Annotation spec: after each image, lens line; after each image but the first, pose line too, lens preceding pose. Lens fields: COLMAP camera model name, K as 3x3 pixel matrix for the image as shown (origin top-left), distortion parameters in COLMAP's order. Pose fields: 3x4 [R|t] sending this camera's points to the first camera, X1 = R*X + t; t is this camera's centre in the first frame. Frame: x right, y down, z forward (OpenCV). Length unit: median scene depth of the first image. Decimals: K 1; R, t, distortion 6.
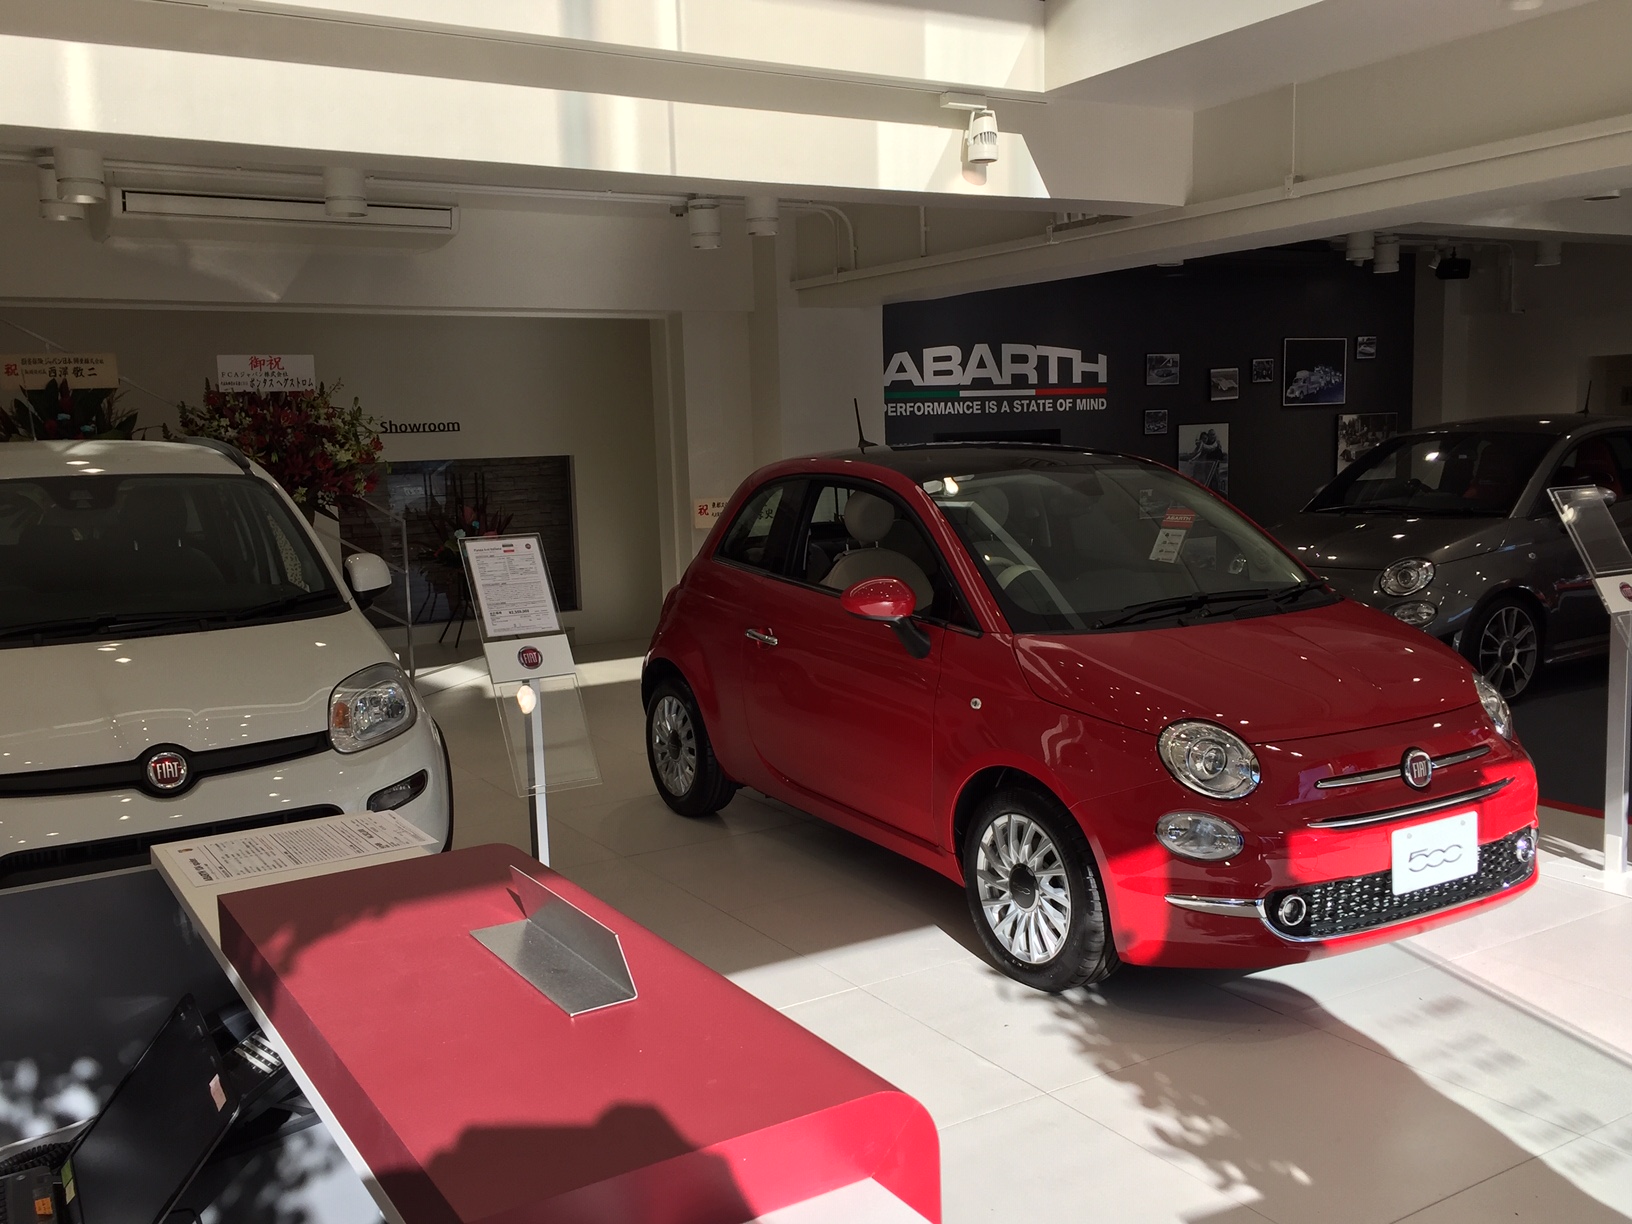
lens RADIAL K [[1475.0, 0, 816.0], [0, 1475.0, 612.0], [0, 0, 1]] dist [0.013748, 0.081916]
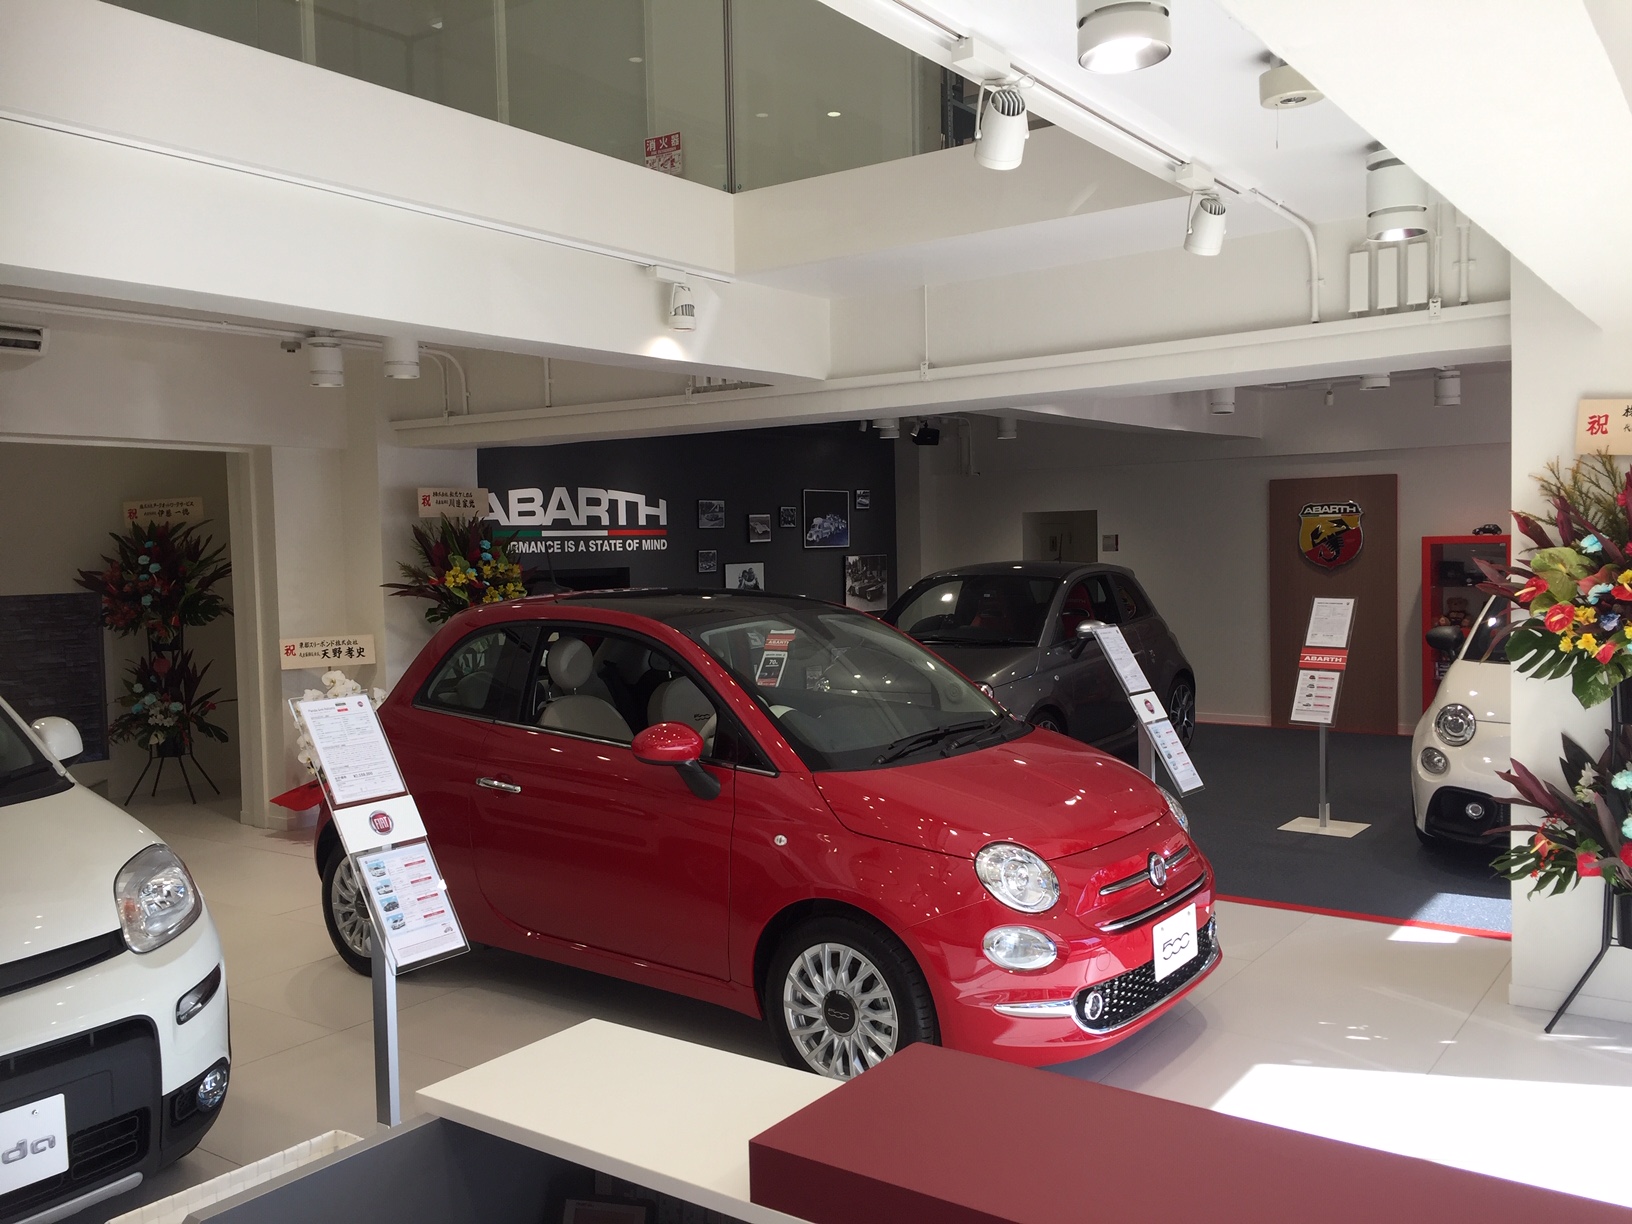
lens RADIAL K [[1389.0, 0, 816.4], [0, 1389.0, 578.7], [0, 0, 1]] dist [0.061964, 0.002055]
pose [[0.920599, 0.003418, 0.390494, -0.109294], [0.039049, 0.994144, -0.100761, -0.009023], [-0.388552, 0.108009, 0.915075, 0.024276]]
